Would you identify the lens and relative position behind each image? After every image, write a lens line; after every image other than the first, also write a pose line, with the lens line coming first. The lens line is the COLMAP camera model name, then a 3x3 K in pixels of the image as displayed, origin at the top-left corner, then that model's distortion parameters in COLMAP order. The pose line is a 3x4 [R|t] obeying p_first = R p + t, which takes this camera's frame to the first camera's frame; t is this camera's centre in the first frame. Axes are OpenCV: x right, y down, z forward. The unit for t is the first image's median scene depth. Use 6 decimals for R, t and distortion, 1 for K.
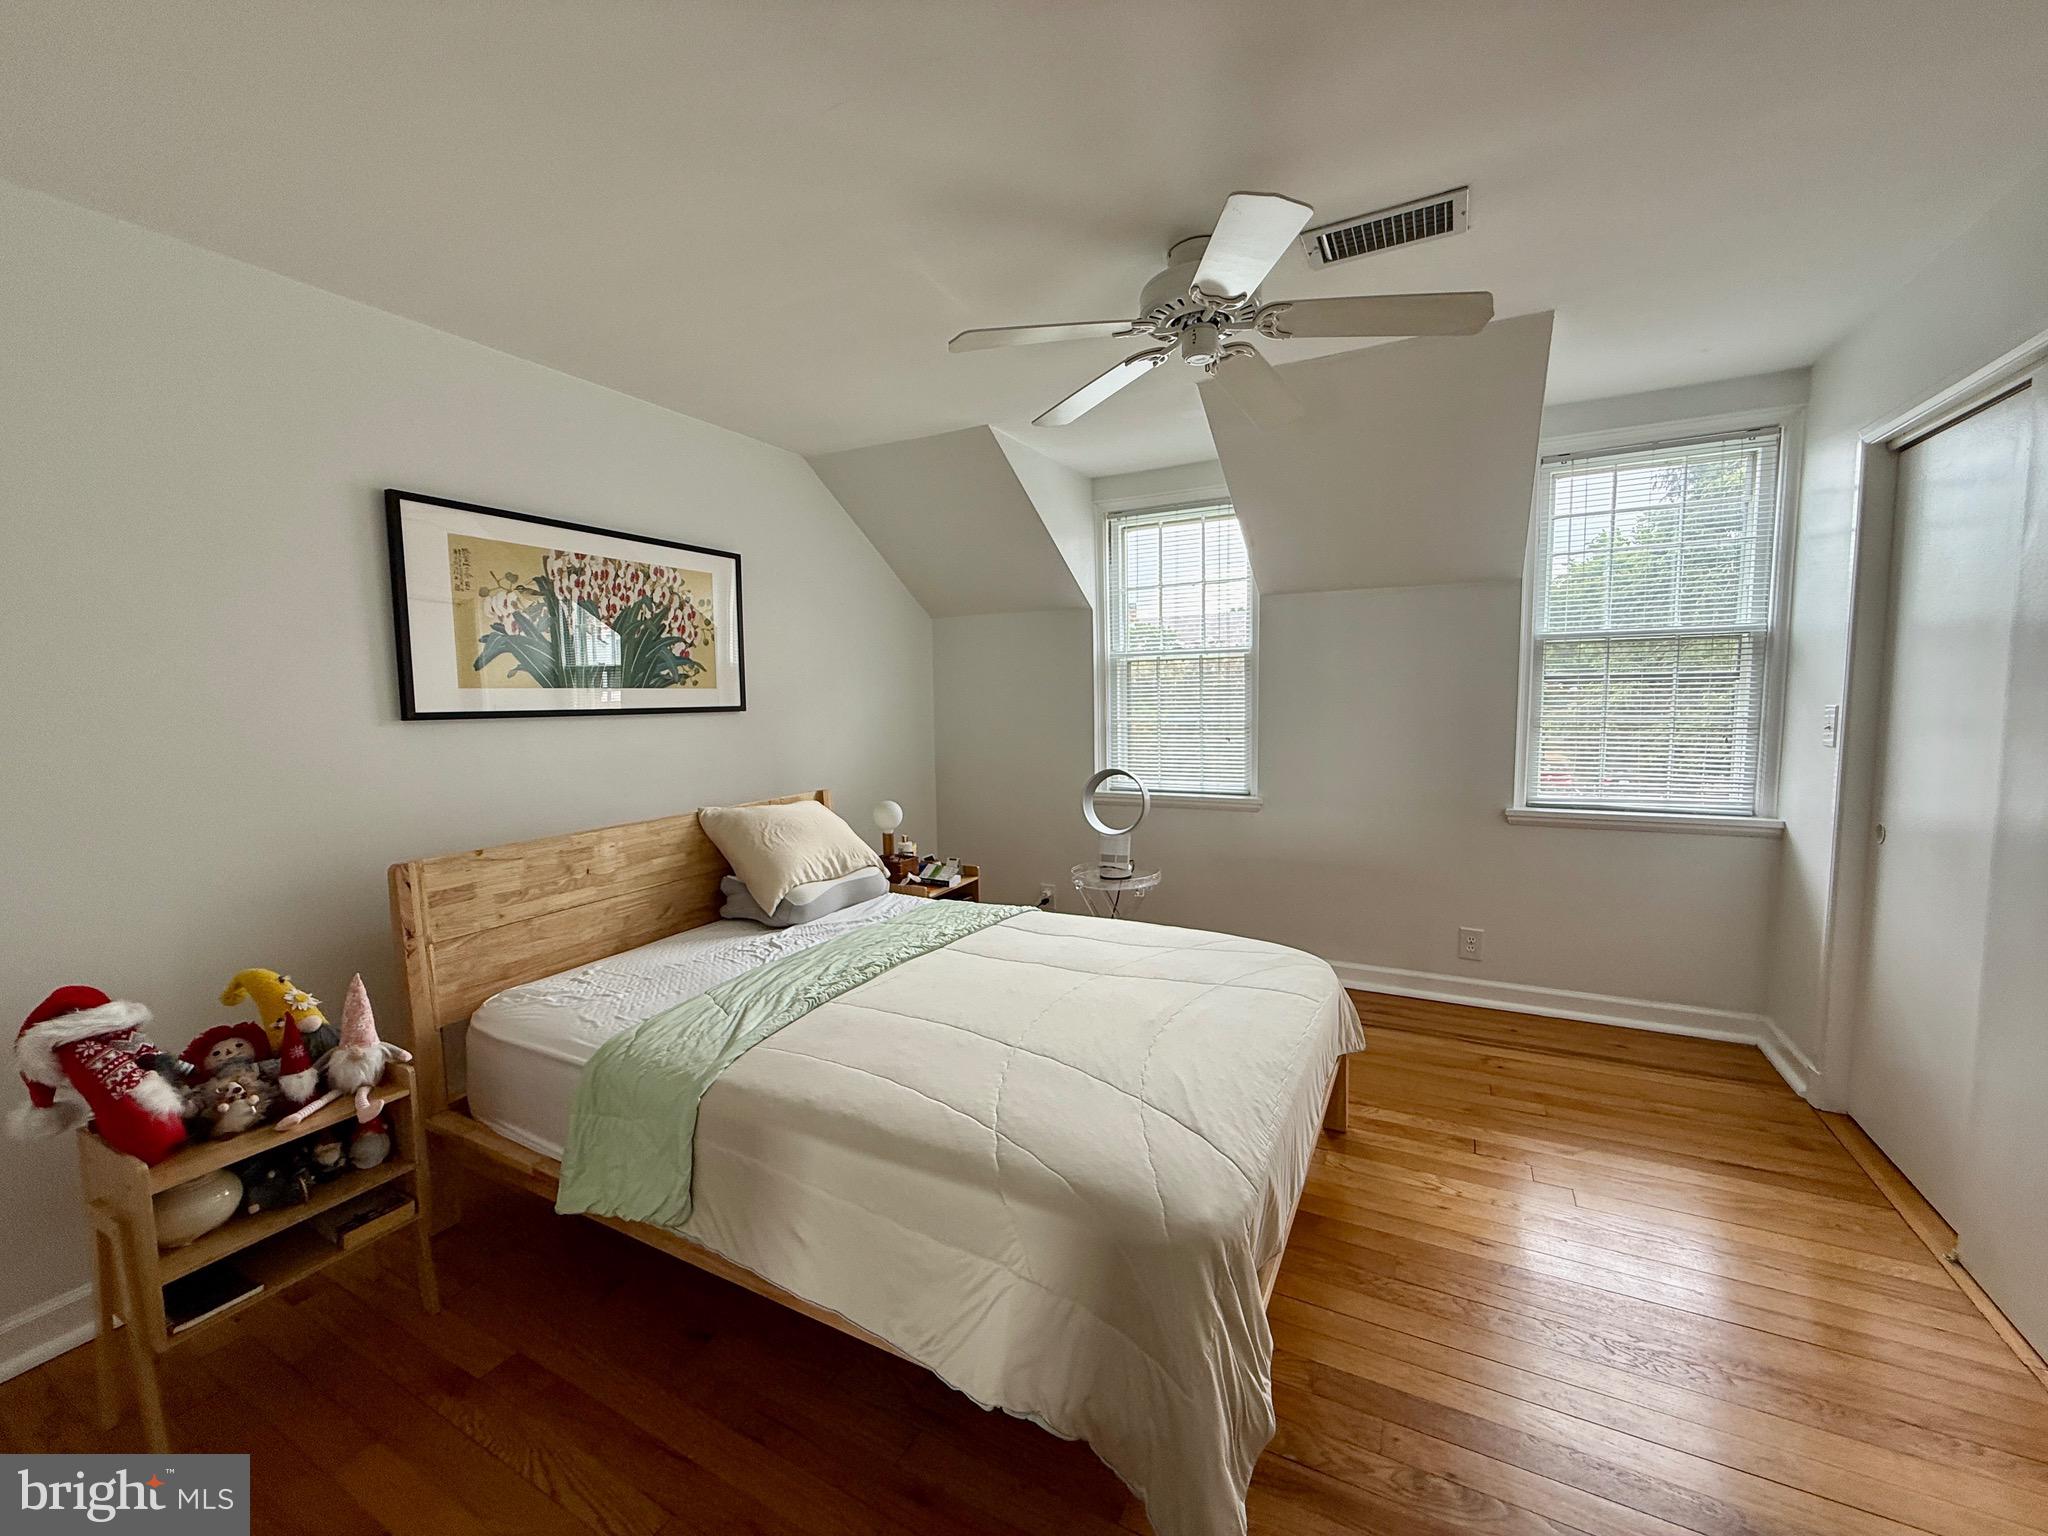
lens RADIAL K [[817.7, 0, 1025.5], [0, 817.7, 767.5], [0, 0, 1]] dist [0.004482, 0.000186]
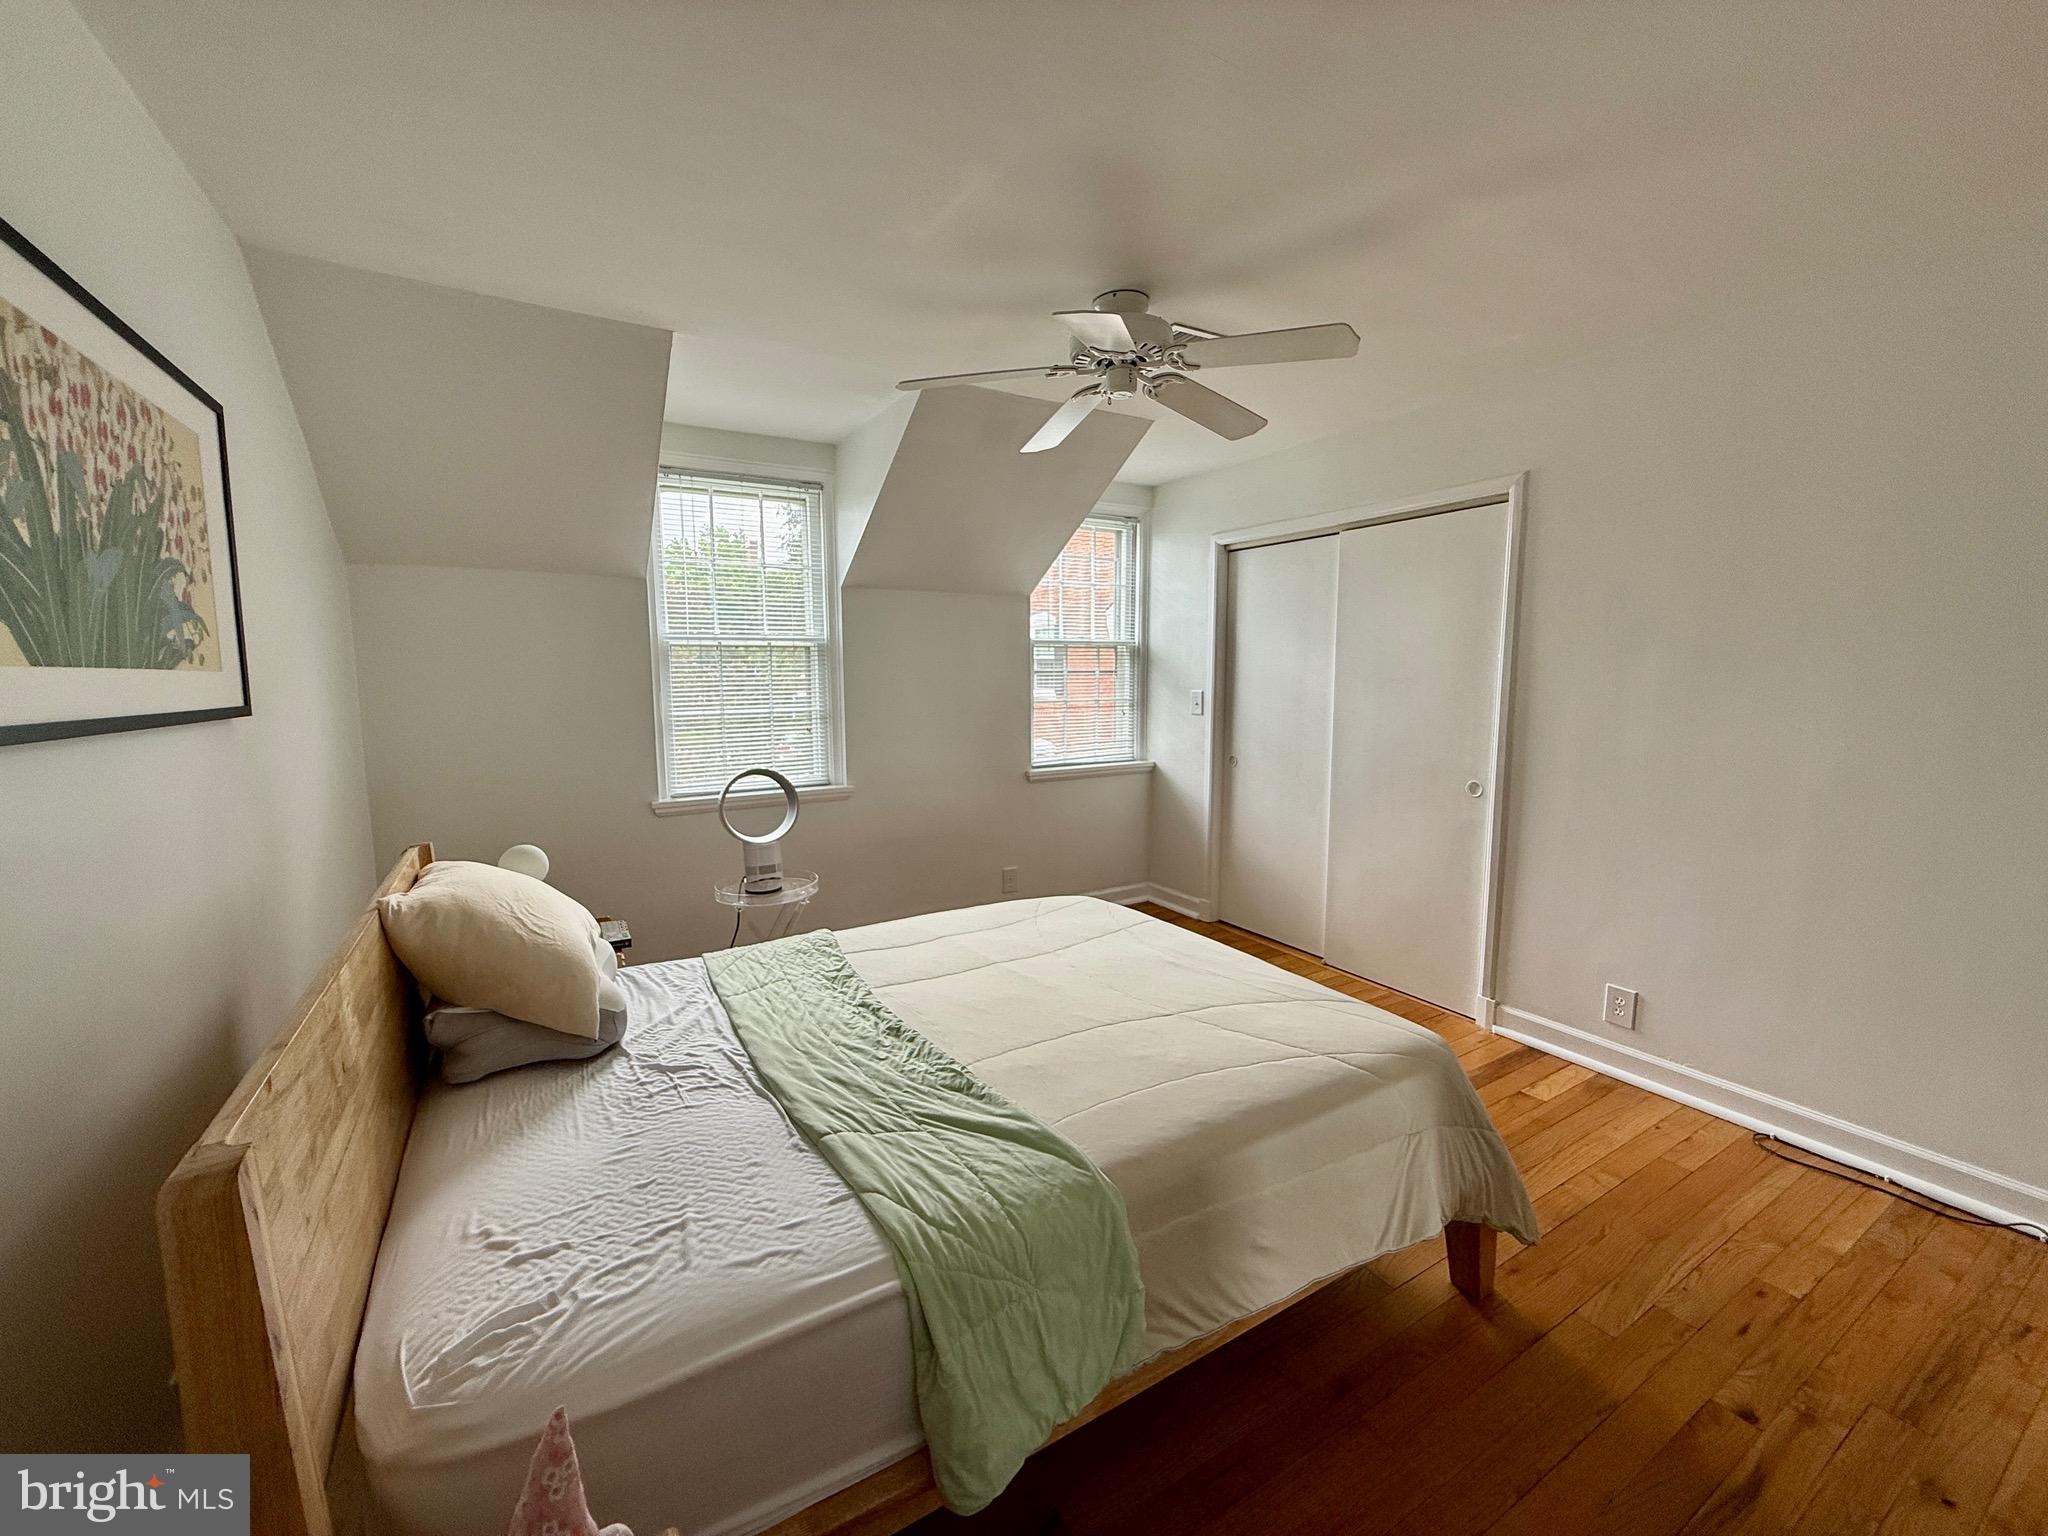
lens RADIAL K [[817.7, 0, 1027.0], [0, 817.7, 763.4], [0, 0, 1]] dist [0.004482, 0.000186]
pose [[0.520020, -0.081544, 0.850253, -0.581747], [0.077267, 0.995842, 0.048250, -0.029128], [-0.850652, 0.040605, 0.524158, 0.346507]]
